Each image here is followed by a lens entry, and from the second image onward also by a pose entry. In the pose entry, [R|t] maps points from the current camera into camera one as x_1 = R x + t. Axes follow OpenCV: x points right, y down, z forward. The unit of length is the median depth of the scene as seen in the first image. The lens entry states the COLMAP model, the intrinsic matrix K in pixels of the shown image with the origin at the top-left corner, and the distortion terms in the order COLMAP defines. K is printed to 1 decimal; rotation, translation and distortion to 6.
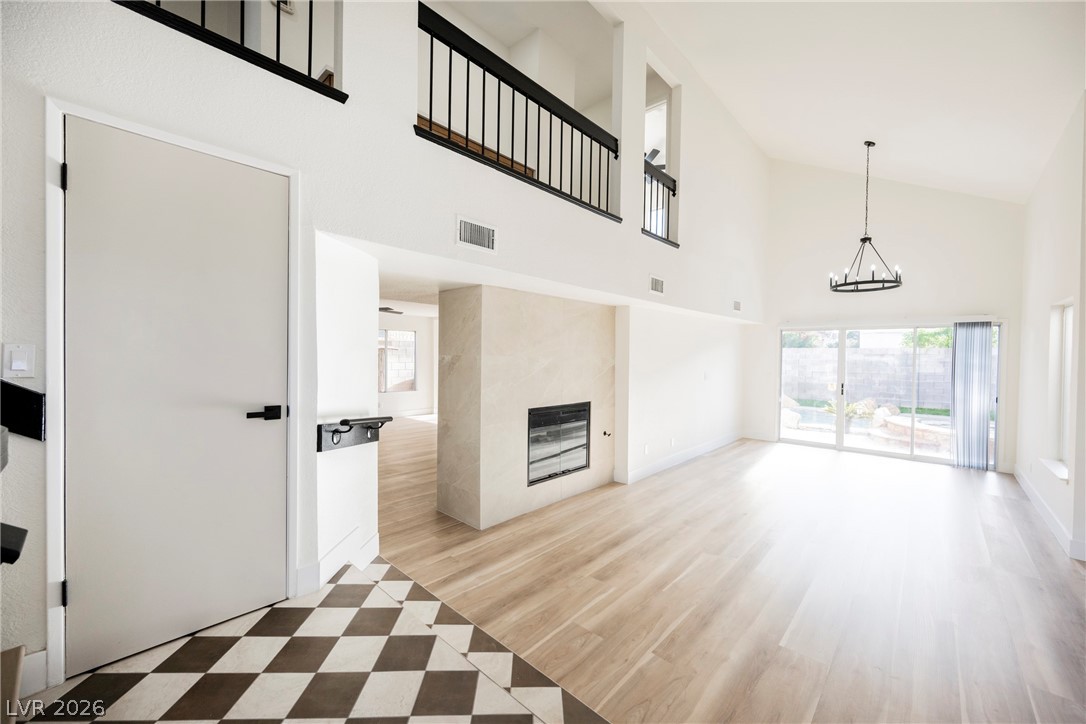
lens RADIAL K [[423.9, 0, 545.5], [0, 423.9, 362.4], [0, 0, 1]] dist [0.000618, 0.000011]
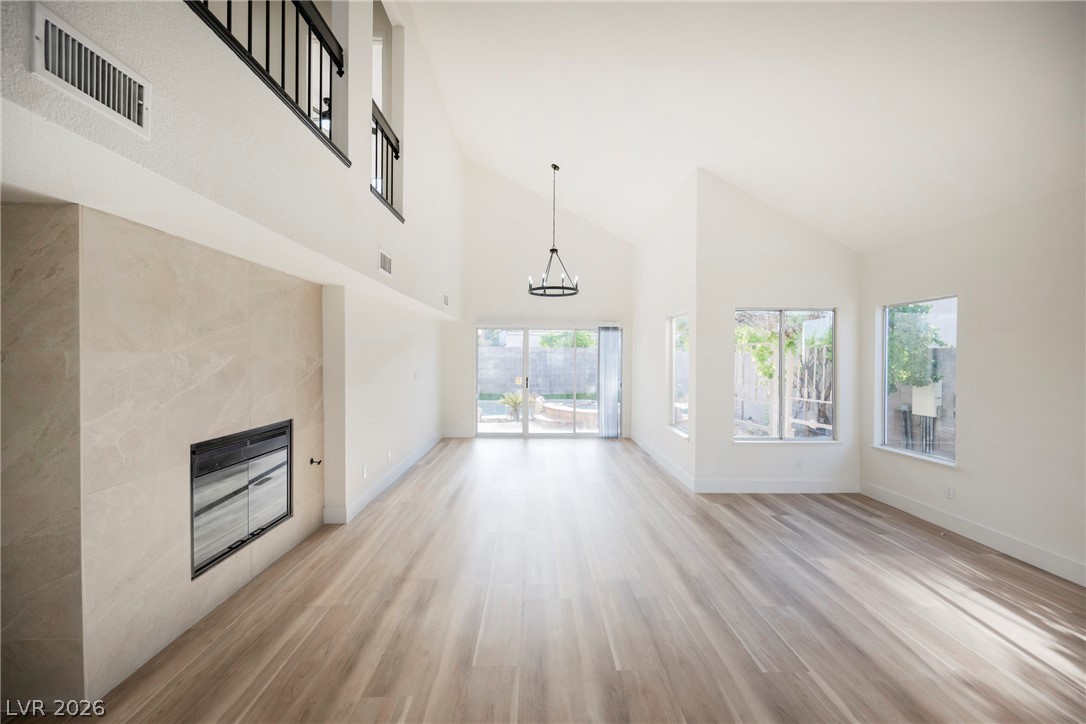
lens RADIAL K [[433.5, 0, 548.3], [0, 433.5, 362.0], [0, 0, 1]] dist [-0.001475, -0.000020]
pose [[0.714886, -0.017442, 0.699023, -0.091690], [0.016964, 0.999827, 0.007599, 0.001164], [-0.699035, 0.006426, 0.715058, 0.218545]]
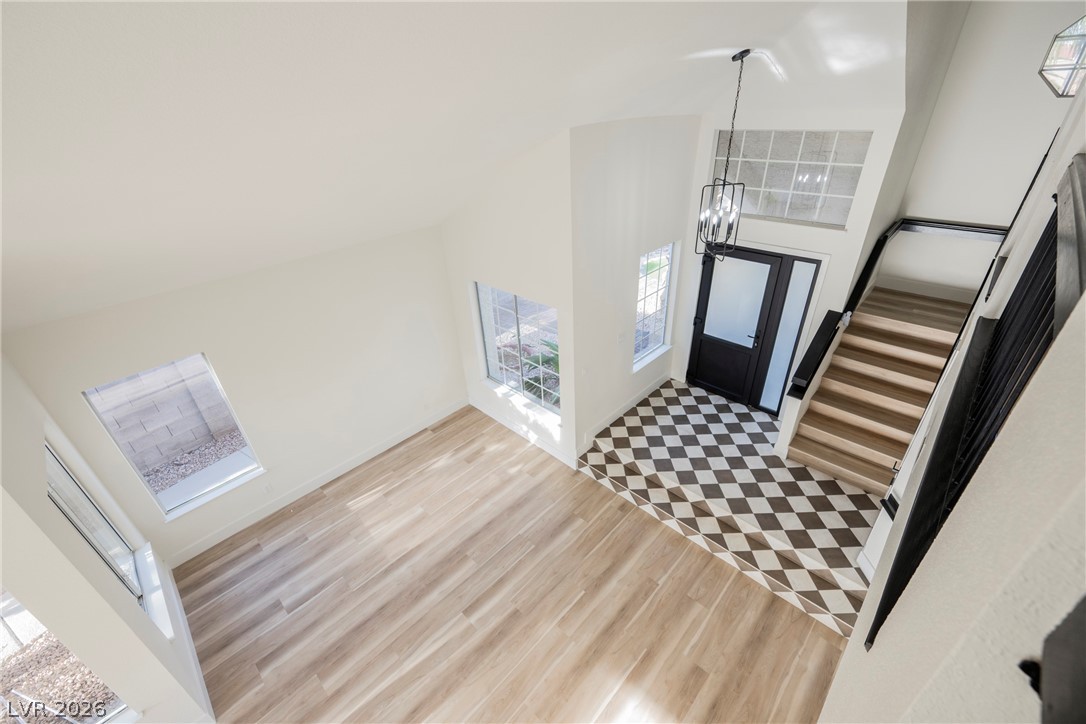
lens RADIAL K [[448.8, 0, 544.7], [0, 448.8, 360.7], [0, 0, 1]] dist [-0.002138, -0.000192]
pose [[-0.999277, 0.010188, 0.036640, 0.316661], [0.027702, 0.855088, 0.517742, -0.547670], [-0.026056, 0.518382, -0.854752, 1.035097]]
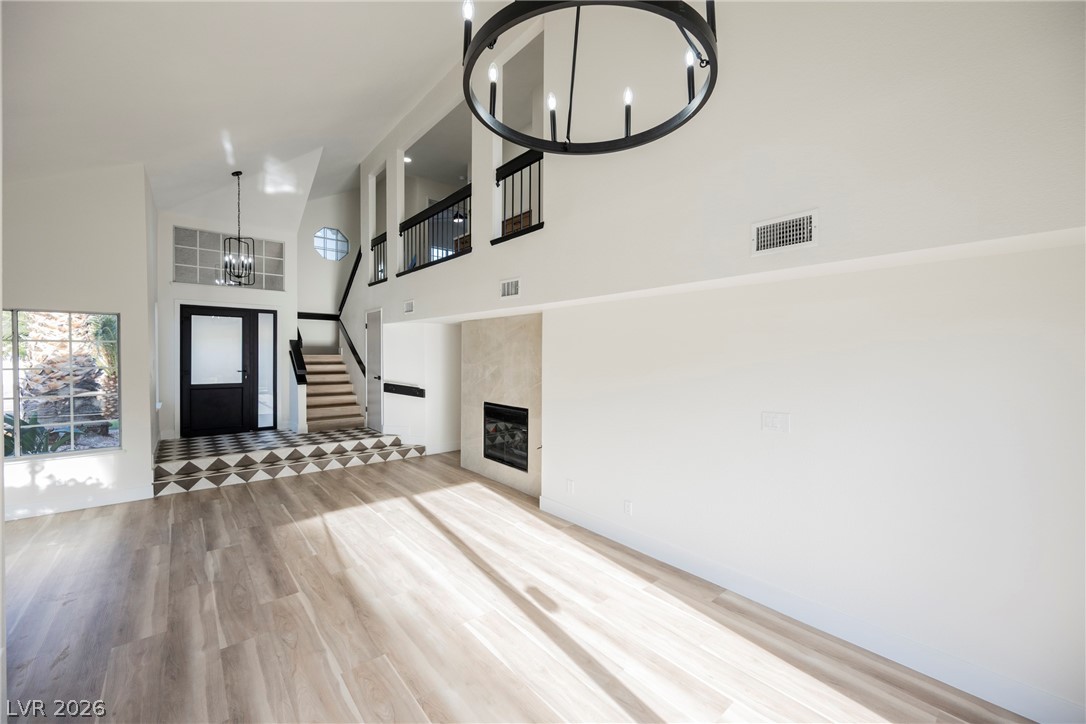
lens RADIAL K [[431.3, 0, 543.0], [0, 431.3, 362.0], [0, 0, 1]] dist [-0.000519, -0.000019]
pose [[-0.125365, 0.002198, -0.992108, 1.221408], [-0.025245, 0.999667, 0.005404, -0.031423], [0.991789, 0.025723, -0.125268, 1.236627]]
